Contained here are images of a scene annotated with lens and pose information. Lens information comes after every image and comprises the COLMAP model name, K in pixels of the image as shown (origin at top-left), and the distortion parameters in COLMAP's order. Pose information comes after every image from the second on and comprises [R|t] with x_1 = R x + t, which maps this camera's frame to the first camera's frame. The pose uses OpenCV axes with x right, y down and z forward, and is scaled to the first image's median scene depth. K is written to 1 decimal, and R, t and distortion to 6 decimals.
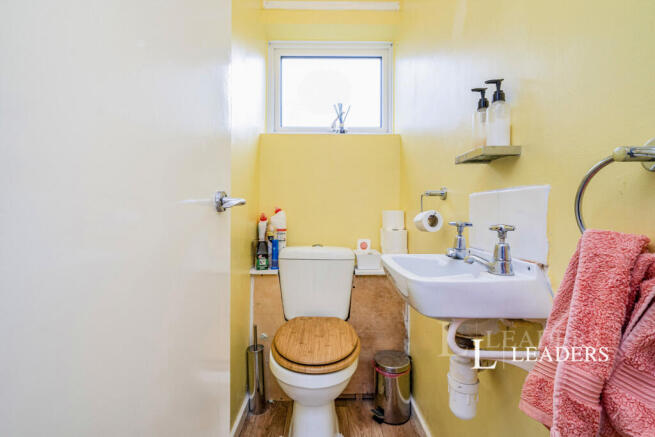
lens RADIAL K [[294.5, 0, 327.5], [0, 294.5, 218.5], [0, 0, 1]] dist [0.000717, 0.000460]
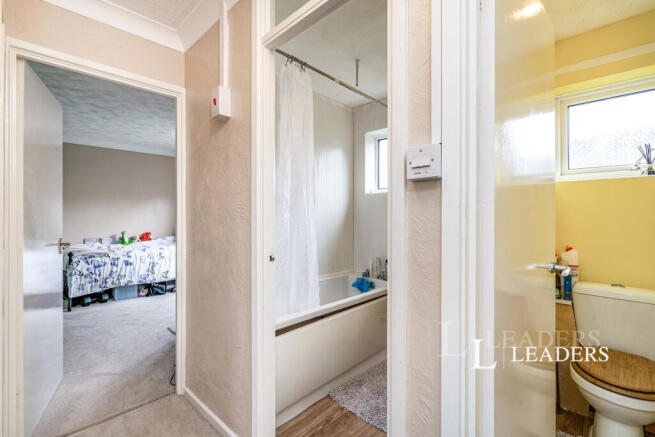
lens RADIAL K [[294.5, 0, 327.5], [0, 294.5, 218.5], [0, 0, 1]] dist [0.000717, 0.000460]
pose [[0.713561, -0.002598, -0.700588, -0.036856], [-0.006282, 0.999929, -0.010106, -0.143531], [0.700565, 0.011613, 0.713494, -0.551248]]
